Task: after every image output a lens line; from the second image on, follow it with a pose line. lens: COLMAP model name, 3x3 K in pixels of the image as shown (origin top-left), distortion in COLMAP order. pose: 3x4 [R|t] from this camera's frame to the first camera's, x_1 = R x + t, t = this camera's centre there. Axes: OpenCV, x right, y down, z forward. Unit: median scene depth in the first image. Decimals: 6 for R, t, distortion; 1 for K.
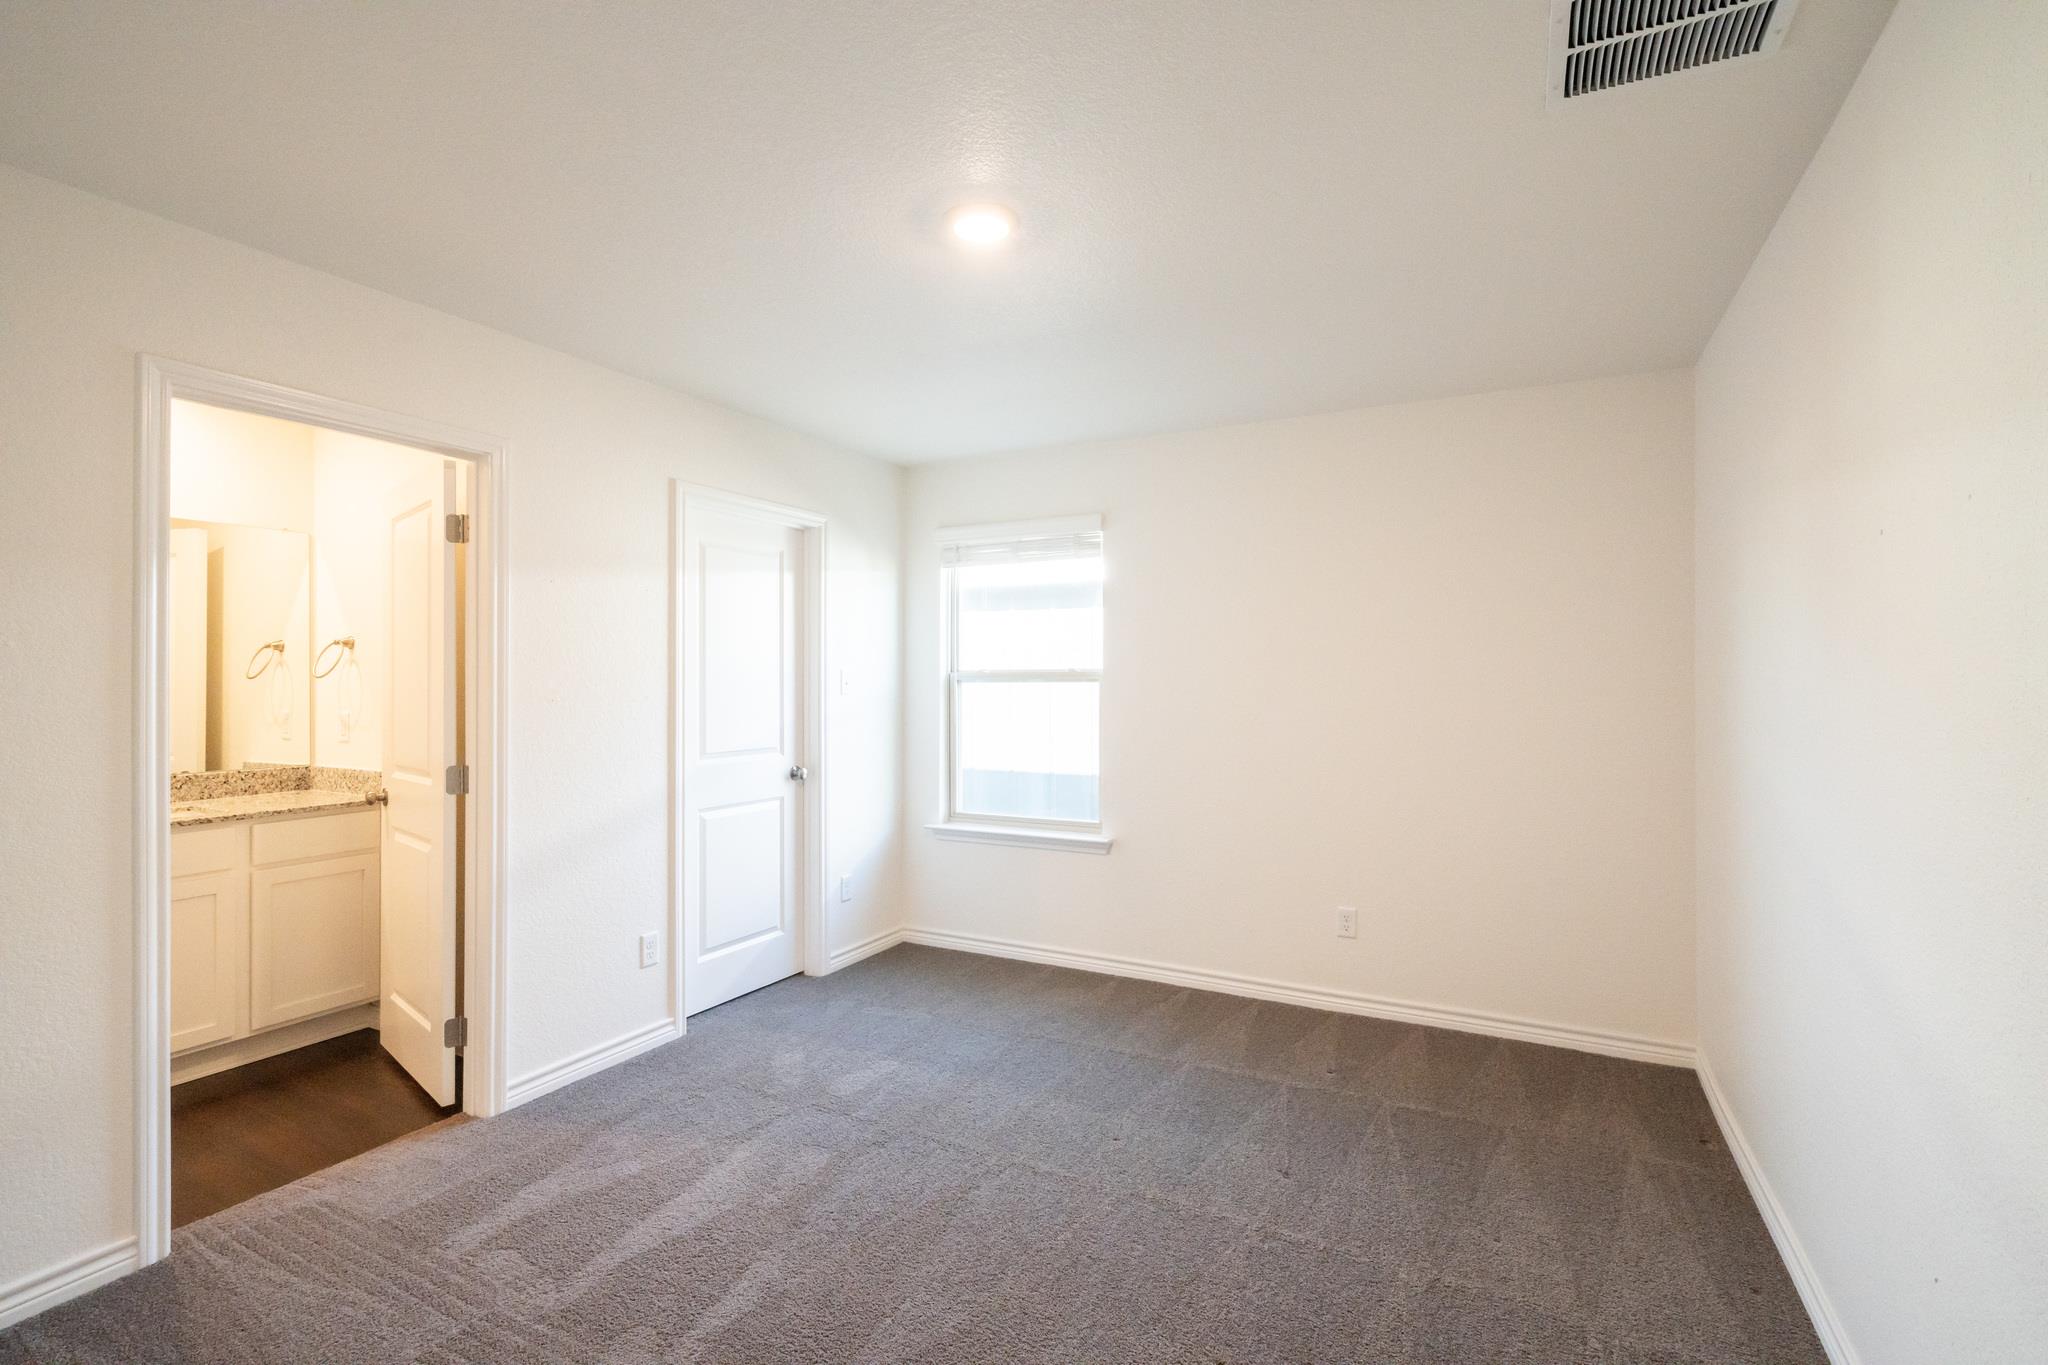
lens RADIAL K [[931.5, 0, 1025.3], [0, 931.5, 673.9], [0, 0, 1]] dist [-0.006886, 0.004011]
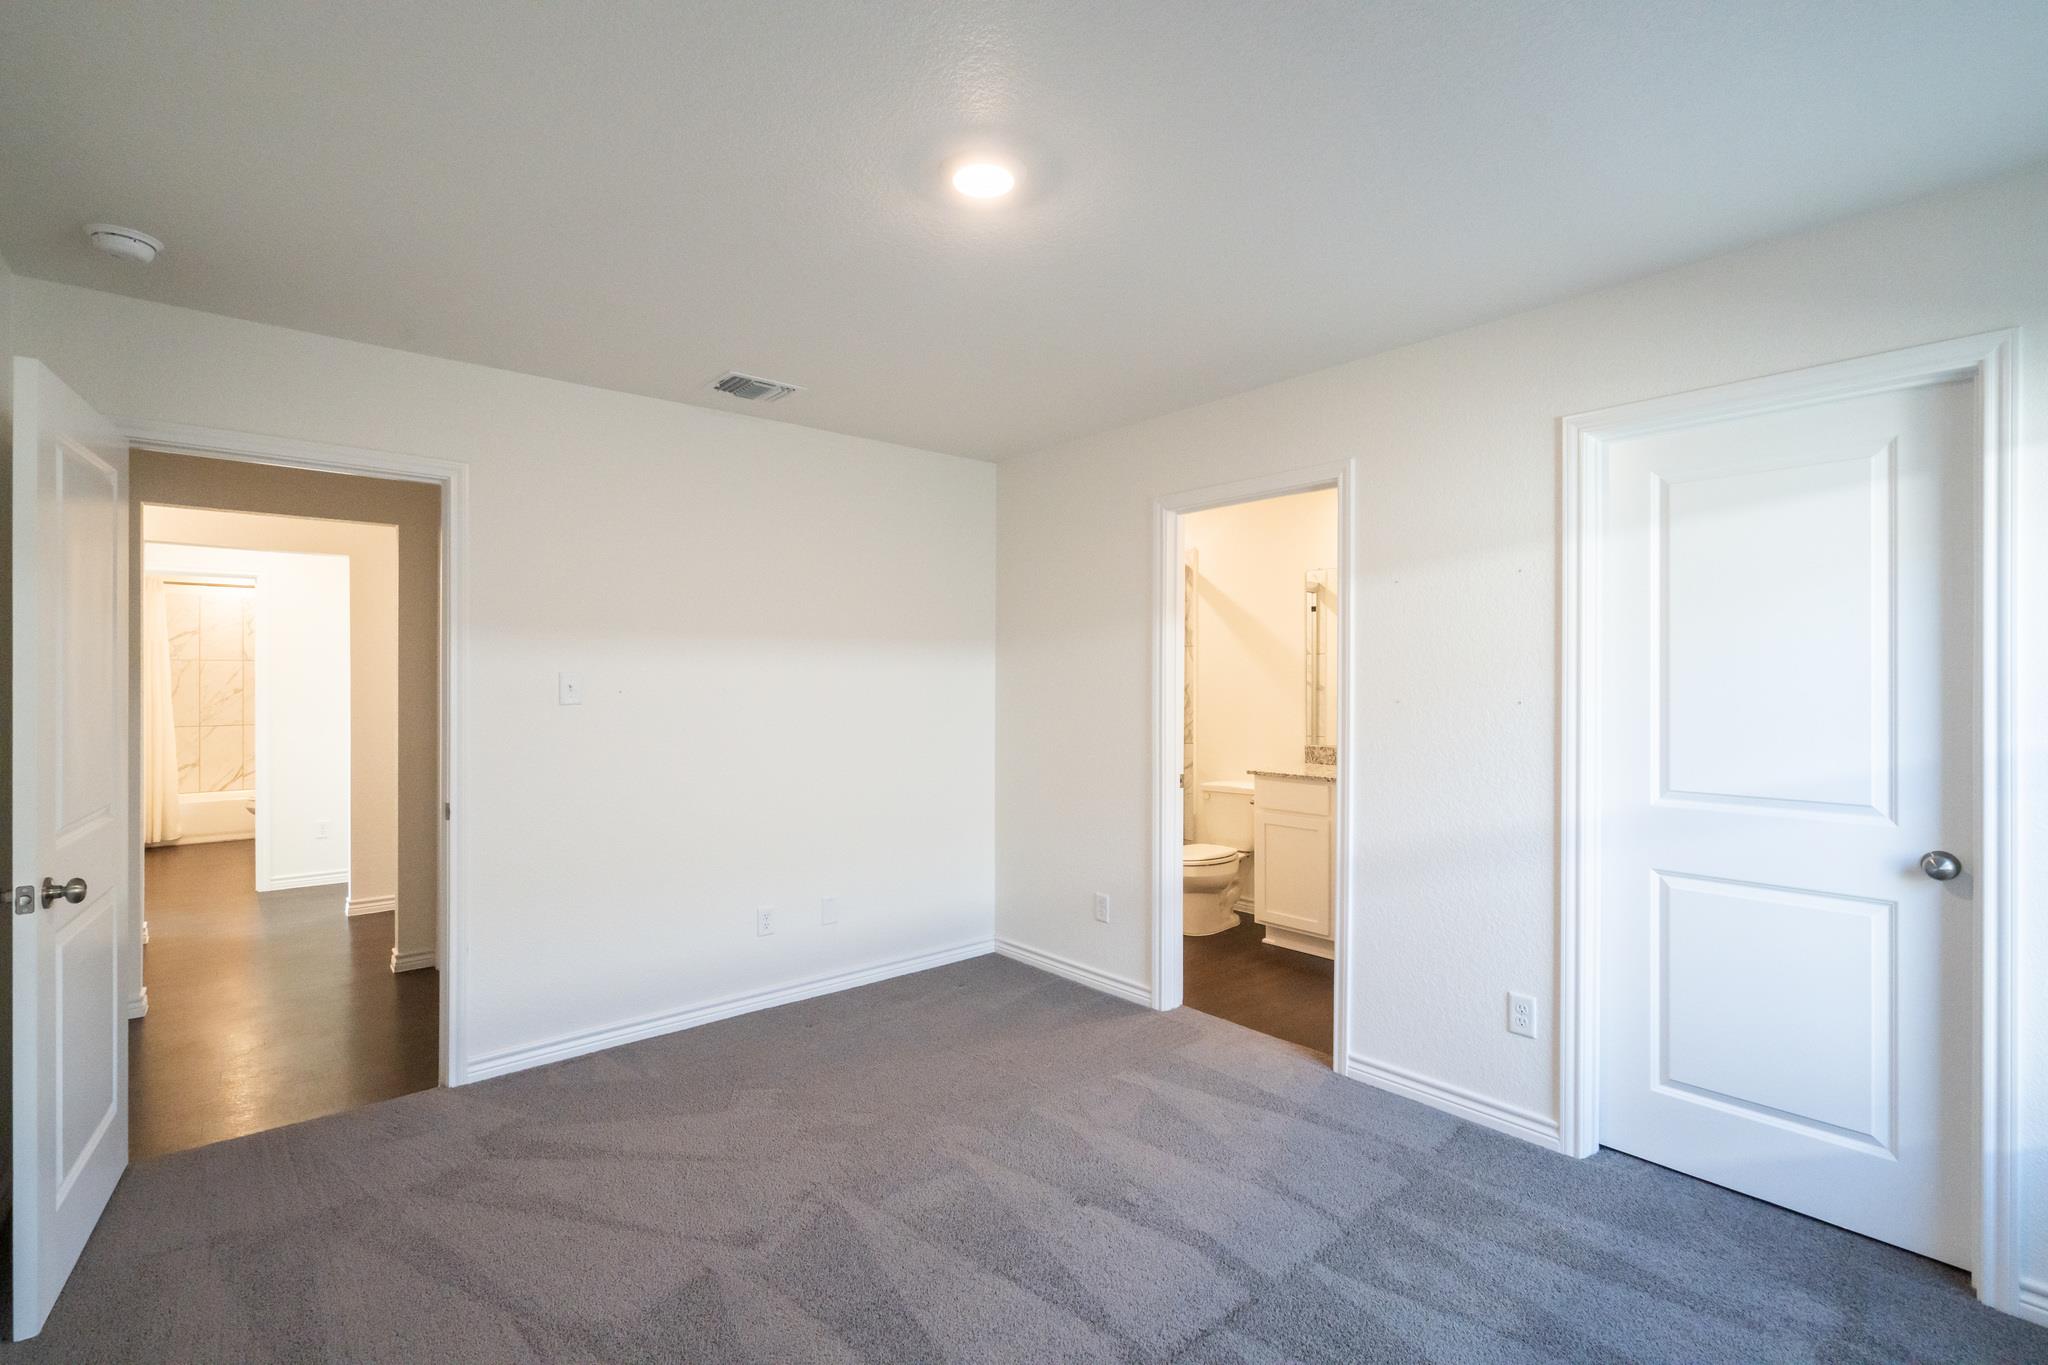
lens RADIAL K [[931.5, 0, 1024.8], [0, 931.5, 691.1], [0, 0, 1]] dist [-0.006886, 0.004011]
pose [[-0.371466, 0.010390, -0.928388, 0.499631], [0.008871, 0.999931, 0.007641, 0.004144], [0.928404, -0.005398, -0.371533, 0.890573]]
